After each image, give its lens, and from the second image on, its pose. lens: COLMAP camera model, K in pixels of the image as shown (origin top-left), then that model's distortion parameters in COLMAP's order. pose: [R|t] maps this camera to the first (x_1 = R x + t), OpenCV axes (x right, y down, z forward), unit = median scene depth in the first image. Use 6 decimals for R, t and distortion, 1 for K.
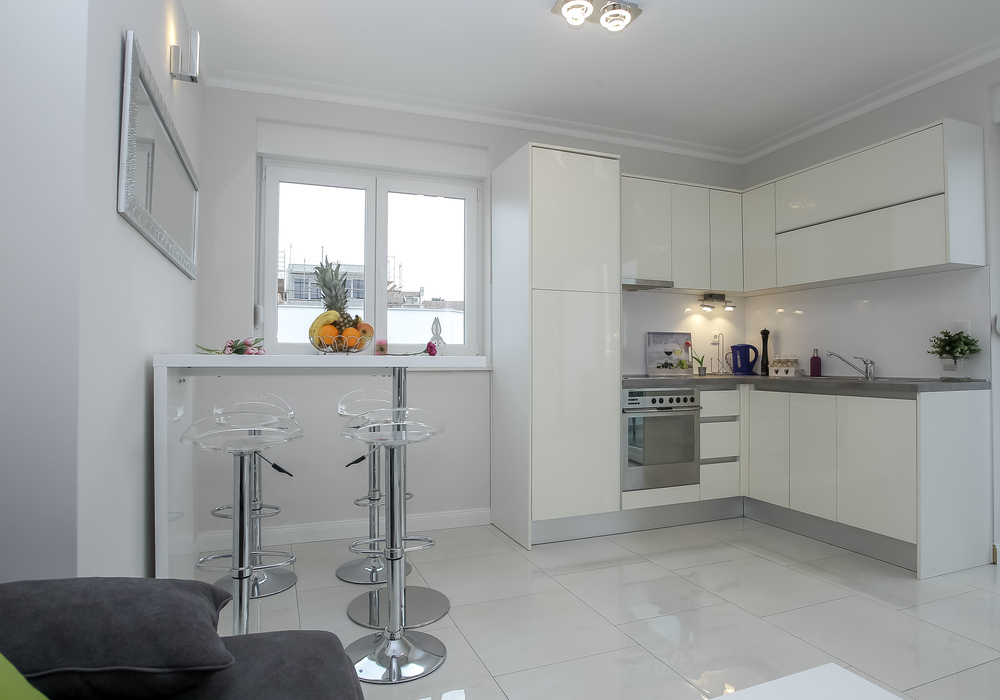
lens RADIAL K [[577.3, 0, 500.0], [0, 577.3, 350.0], [0, 0, 1]] dist [0.000219, 0.000302]
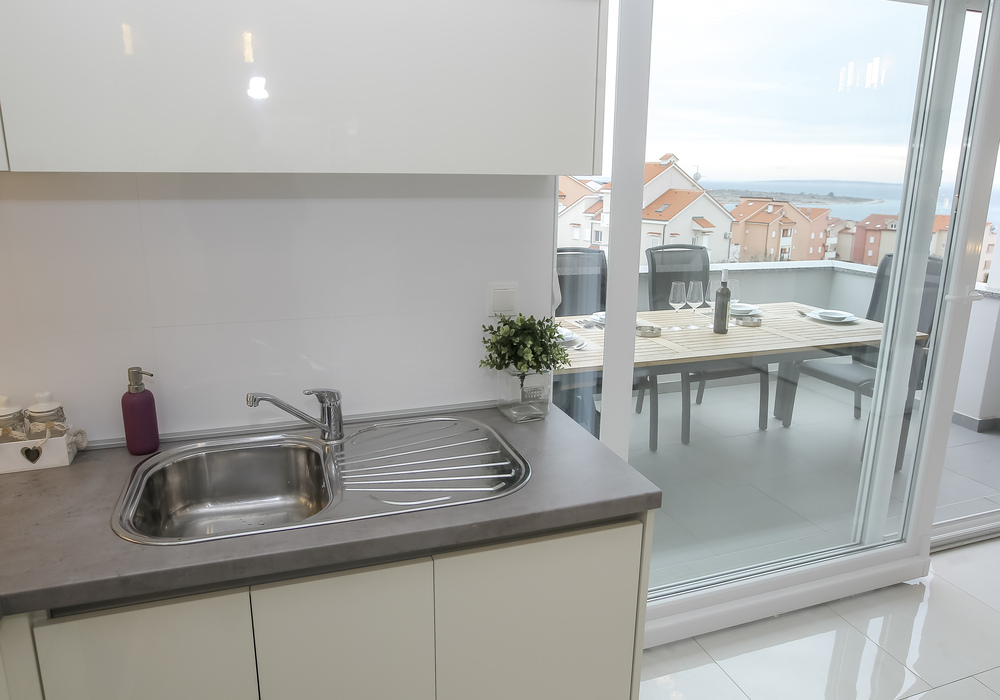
lens RADIAL K [[689.8, 0, 500.0], [0, 689.8, 350.0], [0, 0, 1]] dist [-0.007071, -0.002787]
pose [[0.054695, -0.243399, 0.968383, 0.234846], [-0.021690, 0.969316, 0.244859, -0.136494], [-0.998267, -0.034397, 0.047737, 0.962475]]
